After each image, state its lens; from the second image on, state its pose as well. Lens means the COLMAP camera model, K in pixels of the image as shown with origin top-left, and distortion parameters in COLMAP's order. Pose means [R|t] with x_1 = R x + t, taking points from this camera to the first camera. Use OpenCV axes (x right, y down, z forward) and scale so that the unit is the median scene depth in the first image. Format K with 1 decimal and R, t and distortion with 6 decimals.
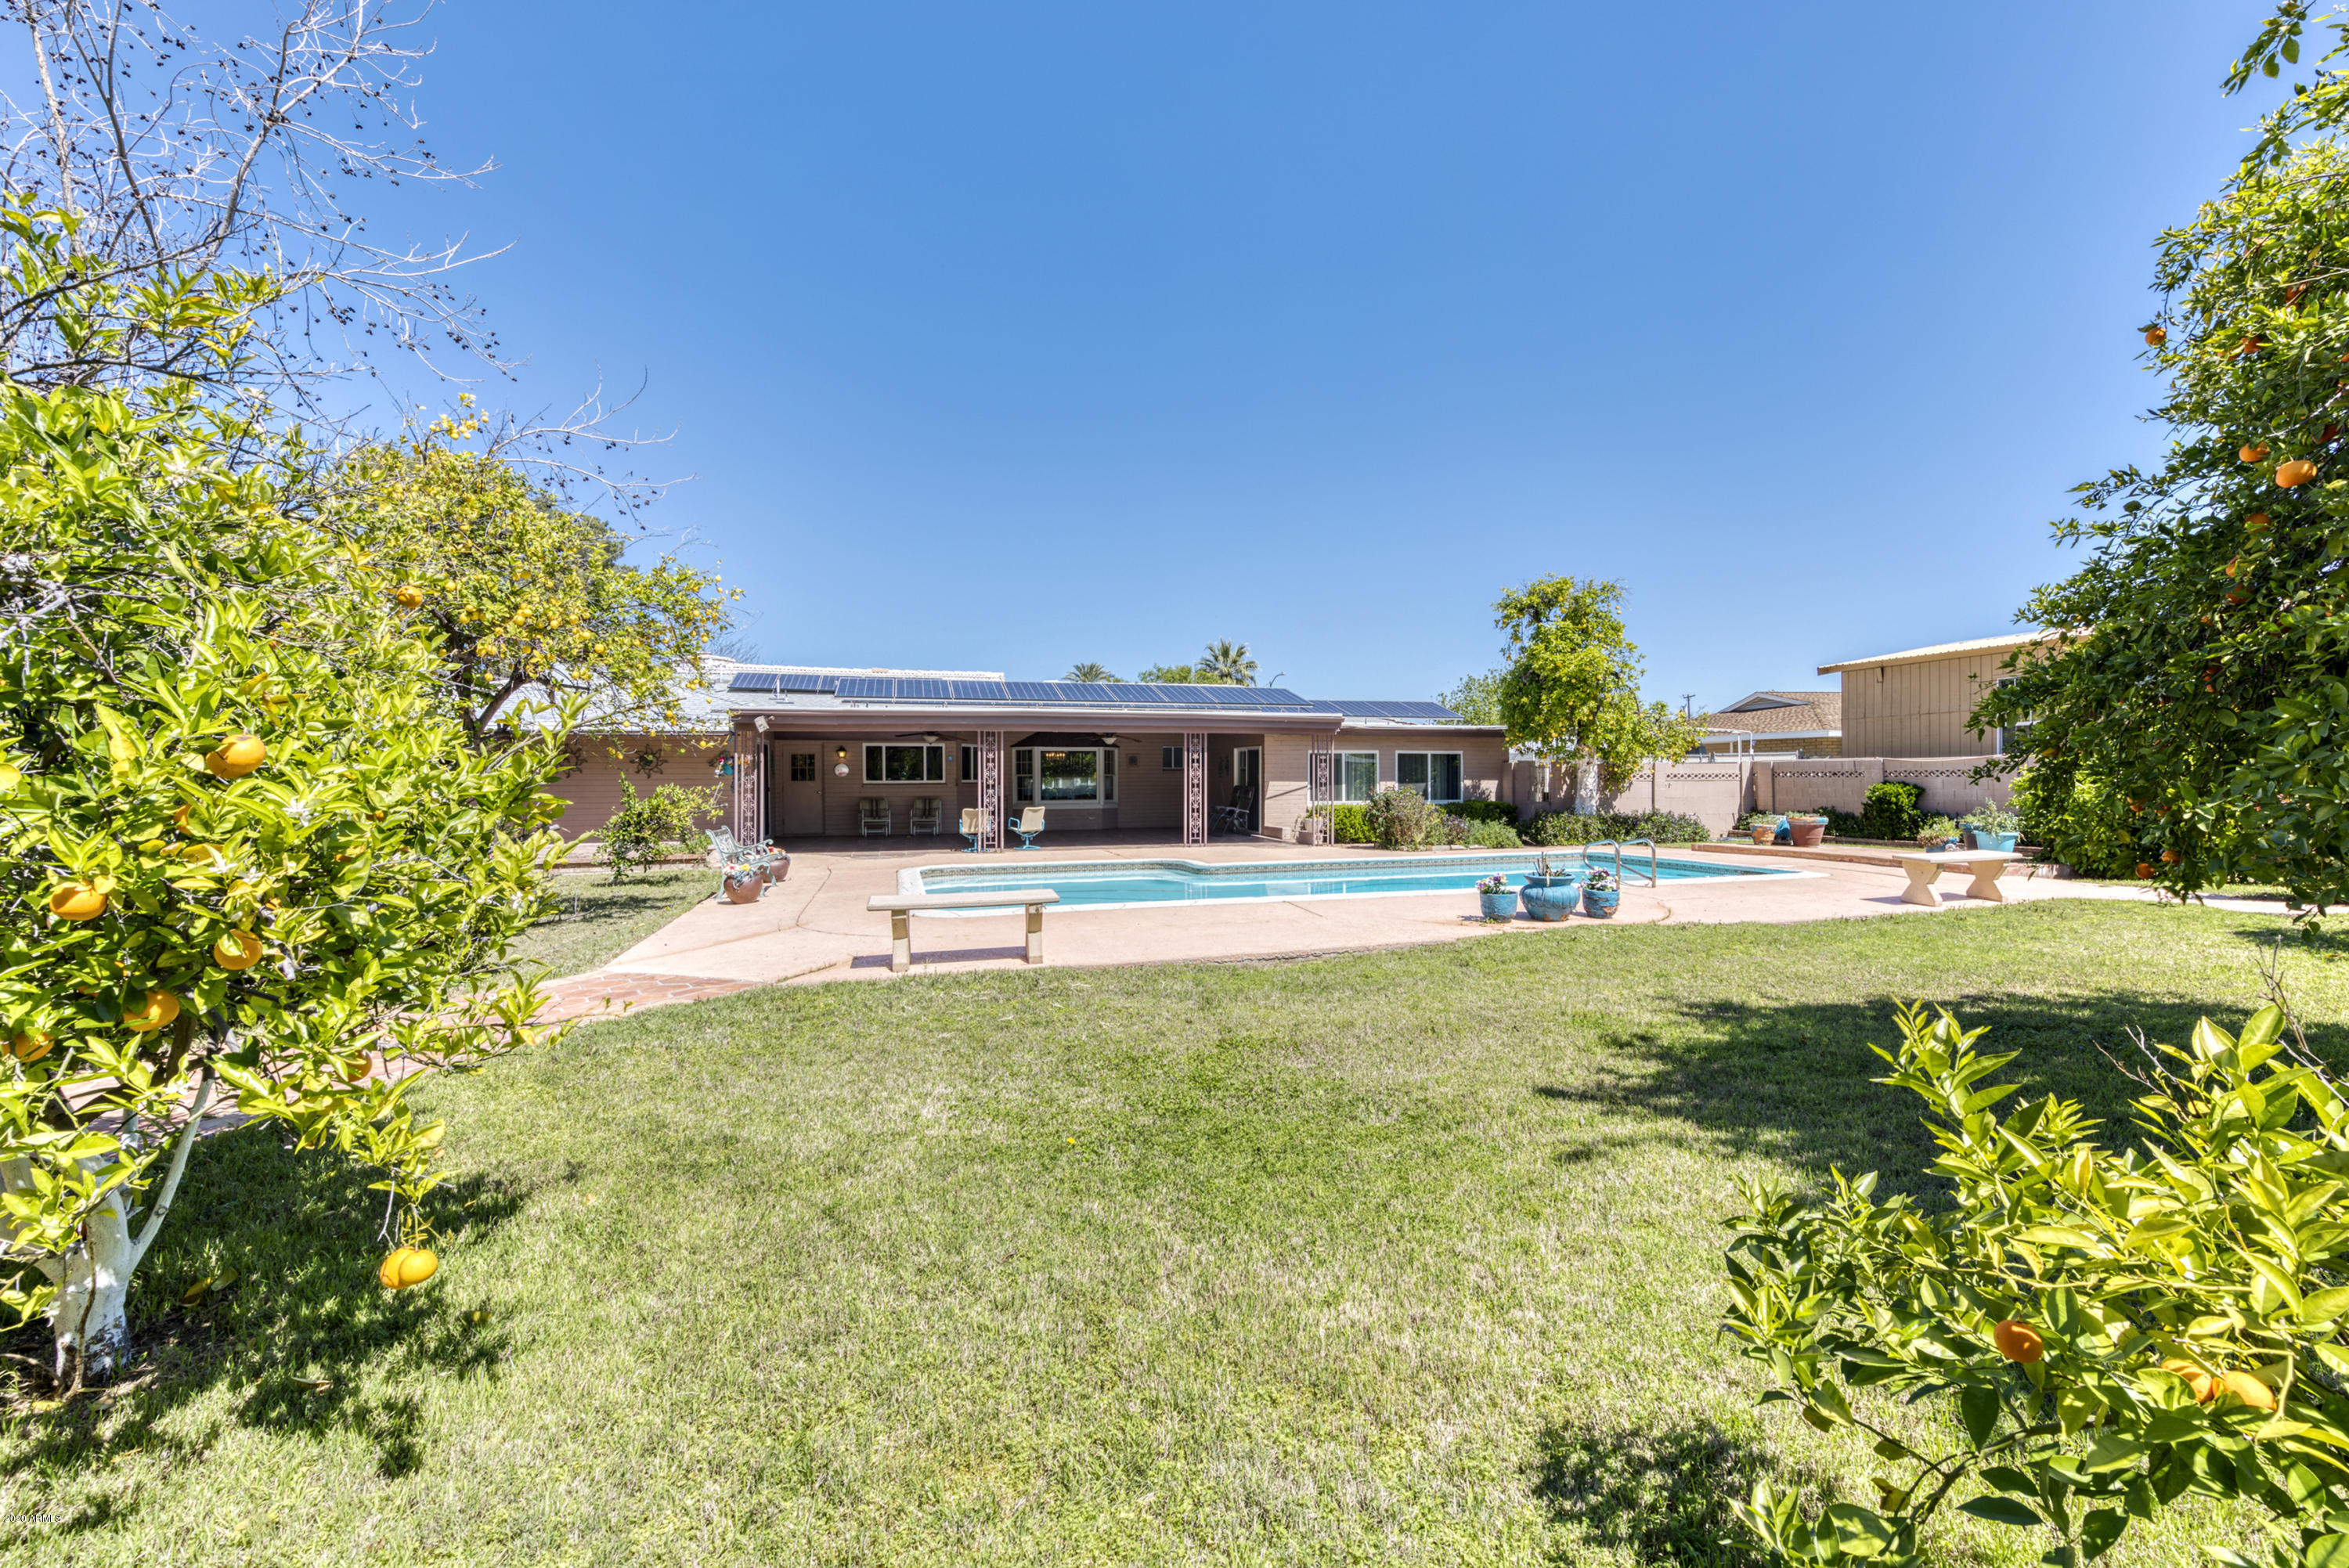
lens RADIAL K [[927.3, 0, 1176.6], [0, 927.3, 786.2], [0, 0, 1]] dist [0.001428, 0.000052]
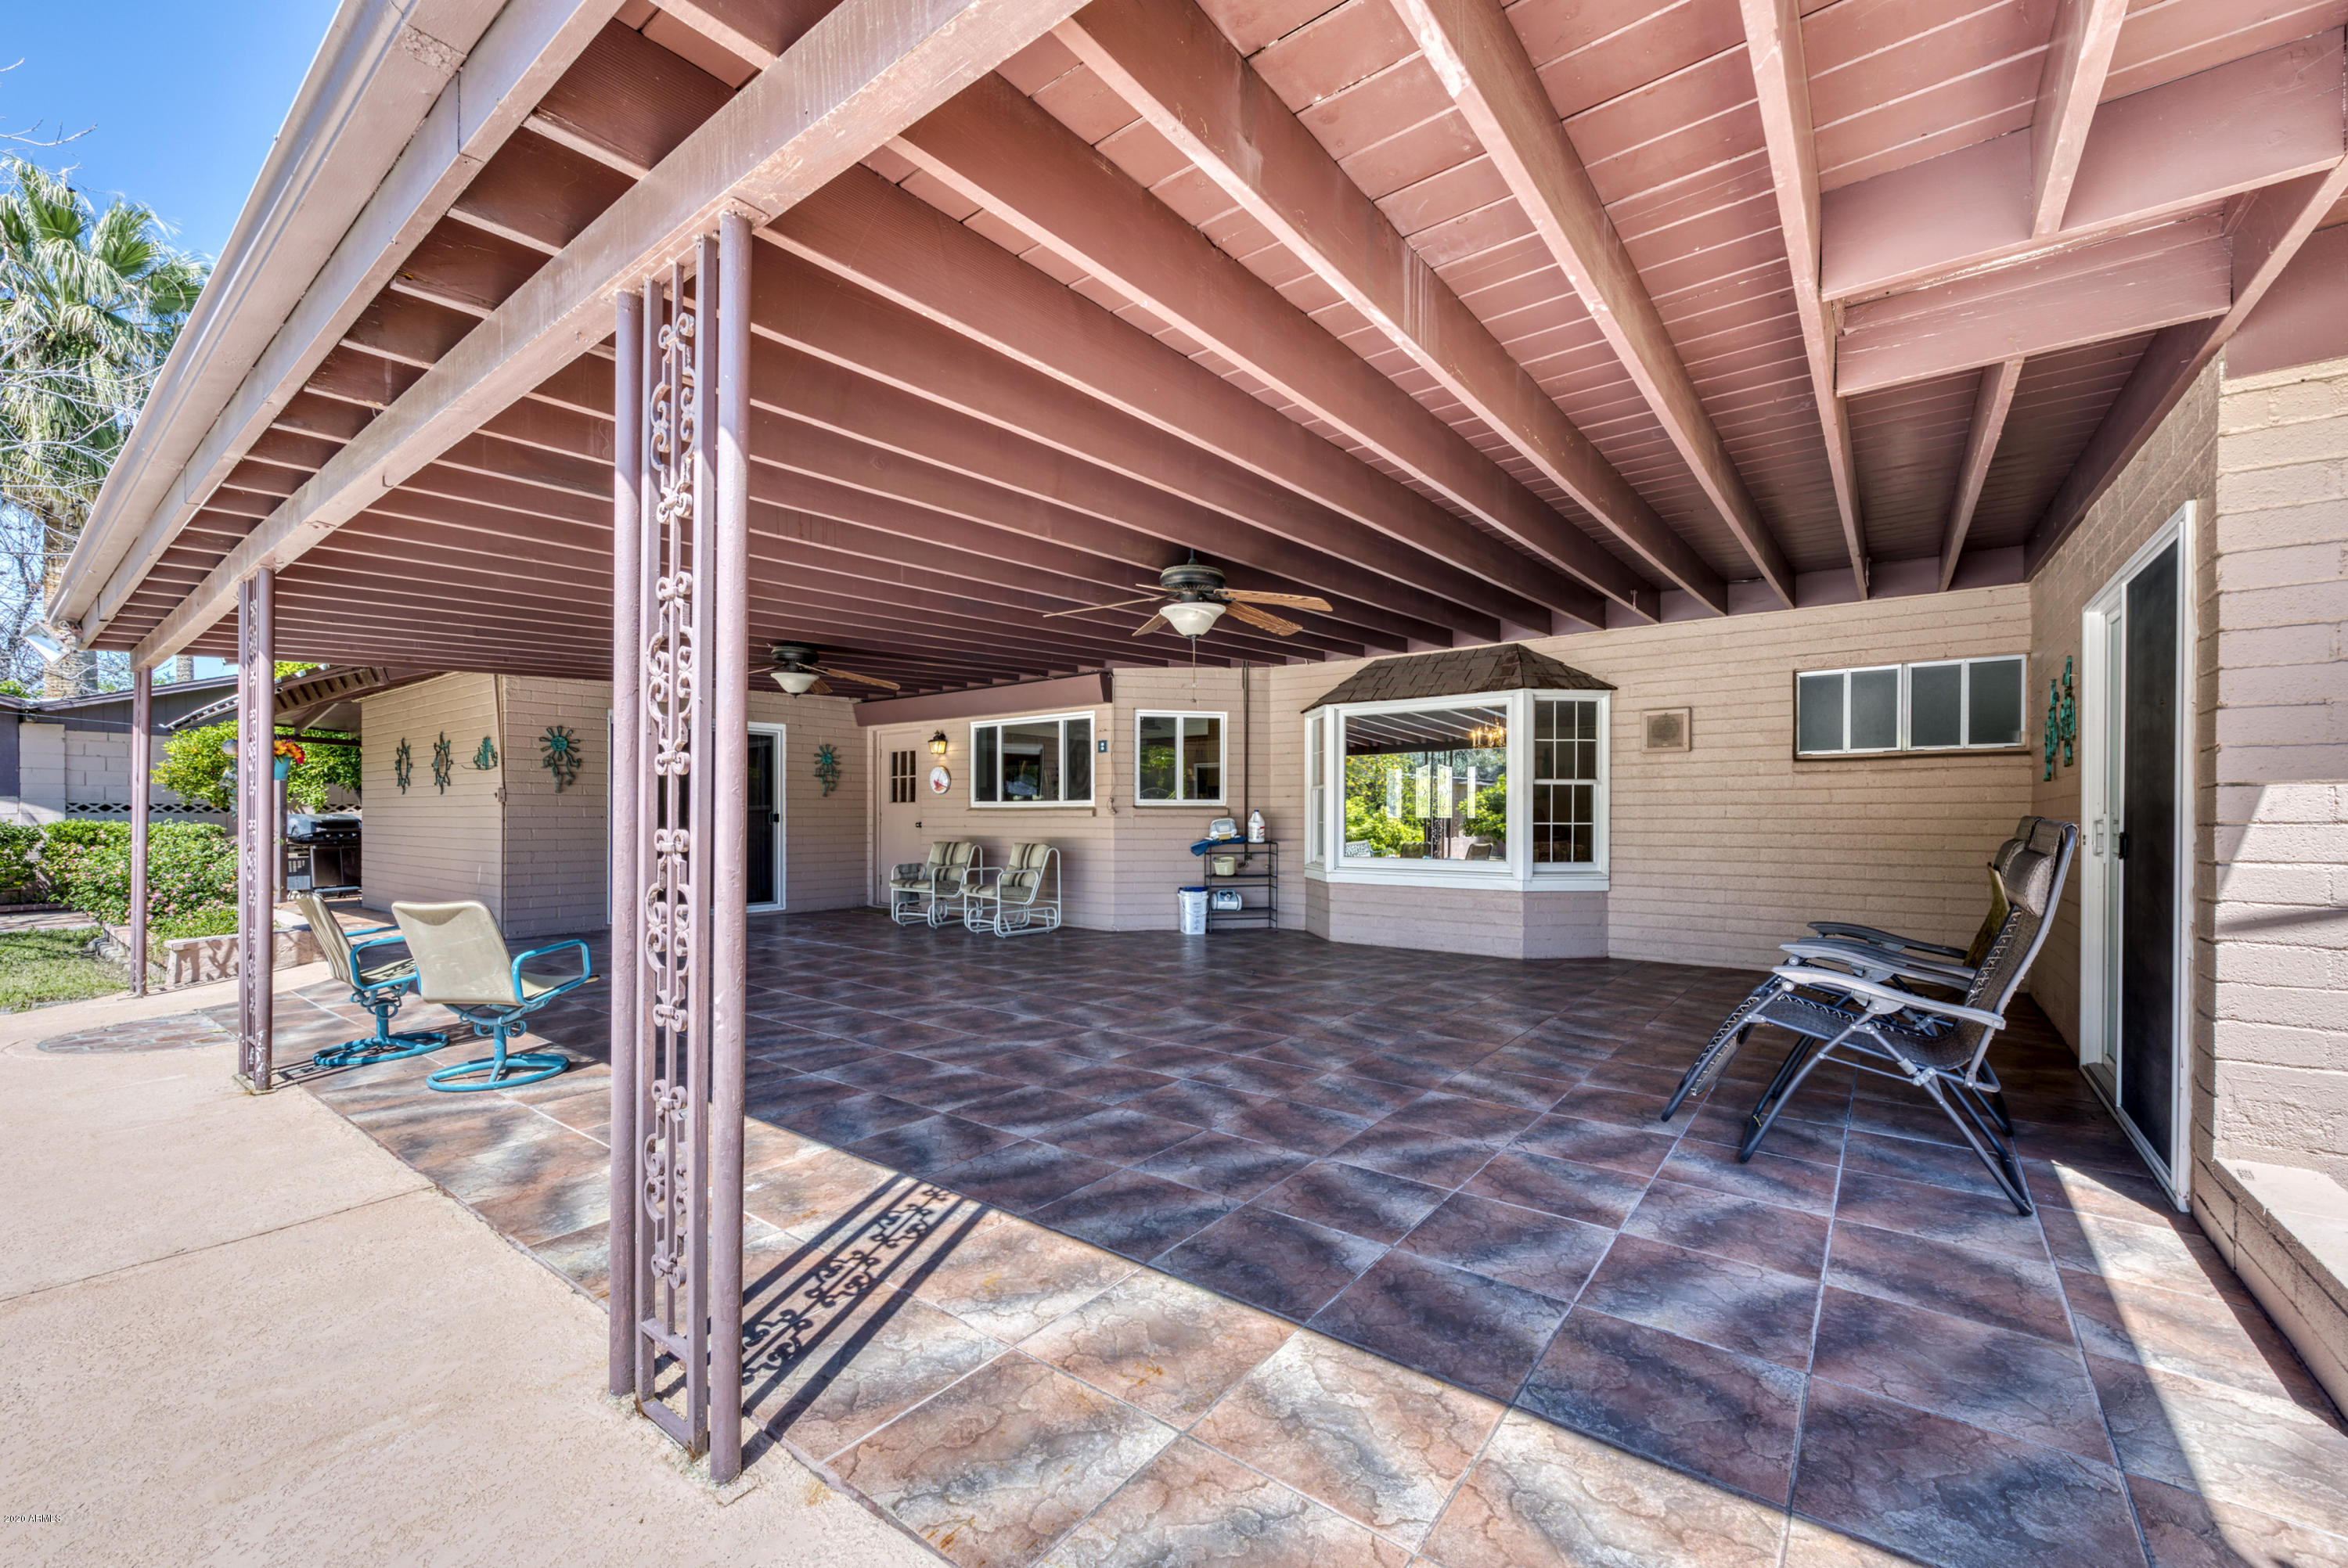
lens RADIAL K [[926.9, 0, 1218.6], [0, 926.9, 818.6], [0, 0, 1]] dist [0.001428, 0.000052]
pose [[0.604949, 0.006933, -0.796234, 0.127770], [-0.009078, 0.999957, 0.001810, 0.000055], [0.796213, 0.006134, 0.604986, 0.940289]]
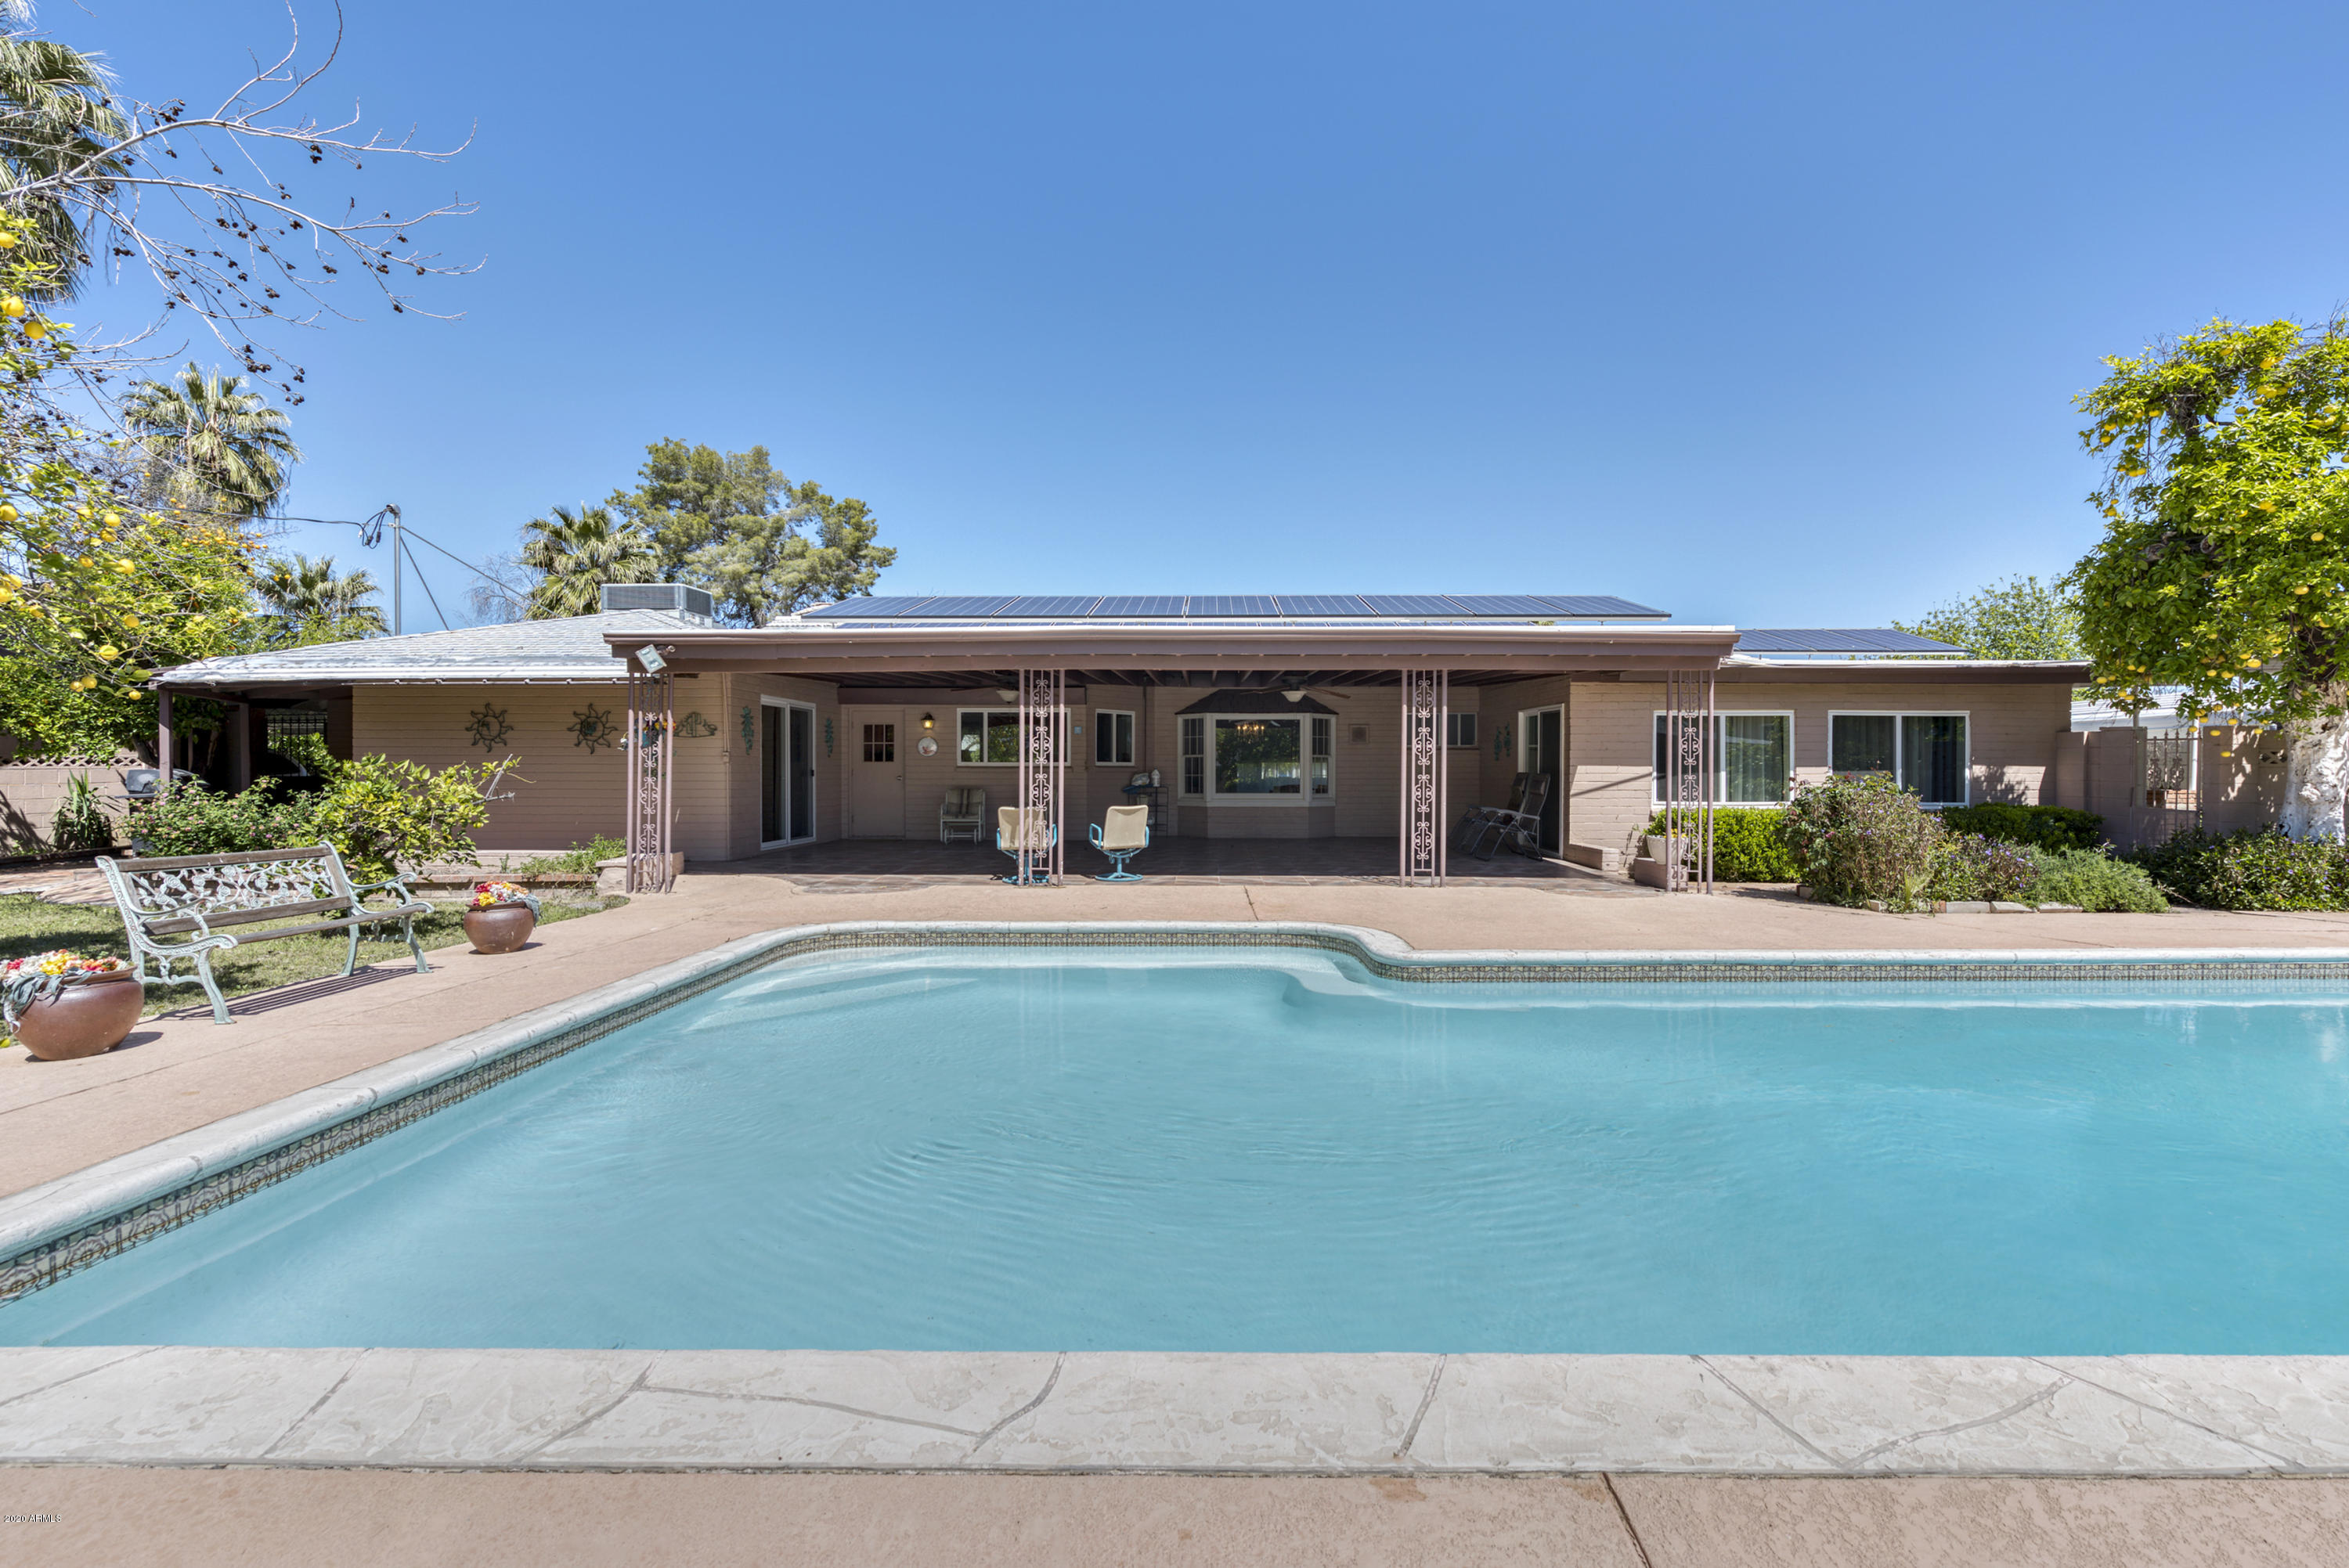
lens RADIAL K [[1011.2, 0, 1176.8], [0, 1011.2, 778.4], [0, 0, 1]] dist [-0.002162, -0.000298]
pose [[0.957596, 0.007884, -0.288007, 0.046235], [-0.007803, 0.999969, 0.001429, 0.004195], [0.288009, 0.000879, 0.957627, 0.365767]]
